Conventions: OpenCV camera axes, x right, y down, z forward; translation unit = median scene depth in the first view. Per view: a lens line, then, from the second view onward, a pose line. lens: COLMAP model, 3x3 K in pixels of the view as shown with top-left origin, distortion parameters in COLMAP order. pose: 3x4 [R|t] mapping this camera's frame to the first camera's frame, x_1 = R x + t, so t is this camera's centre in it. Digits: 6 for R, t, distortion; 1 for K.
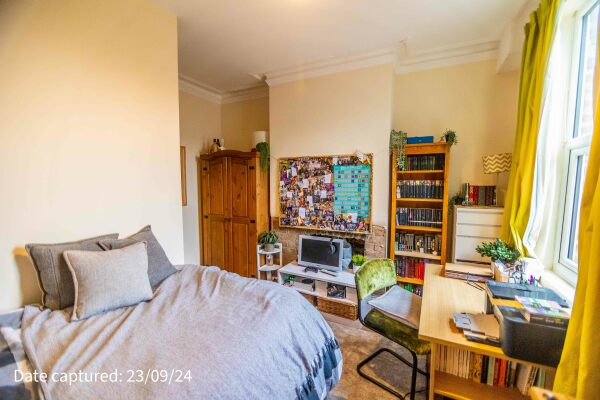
lens RADIAL K [[260.2, 0, 299.2], [0, 260.2, 201.5], [0, 0, 1]] dist [-0.012257, -0.000301]
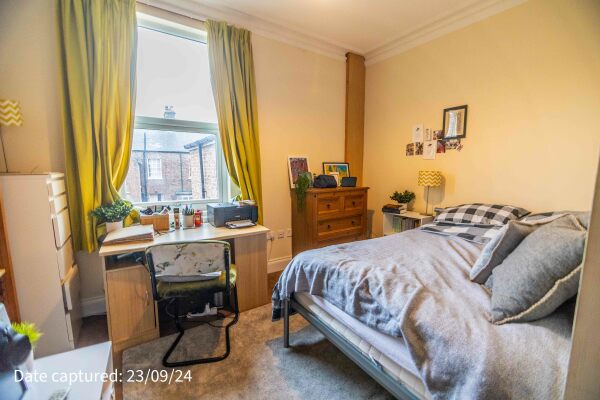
lens RADIAL K [[260.2, 0, 301.1], [0, 260.2, 200.0], [0, 0, 1]] dist [-0.012257, -0.000301]
pose [[-0.869553, -0.061069, 0.490049, -0.493533], [0.043779, 0.978885, 0.199669, -0.045734], [-0.491895, 0.195077, -0.848519, 1.900637]]
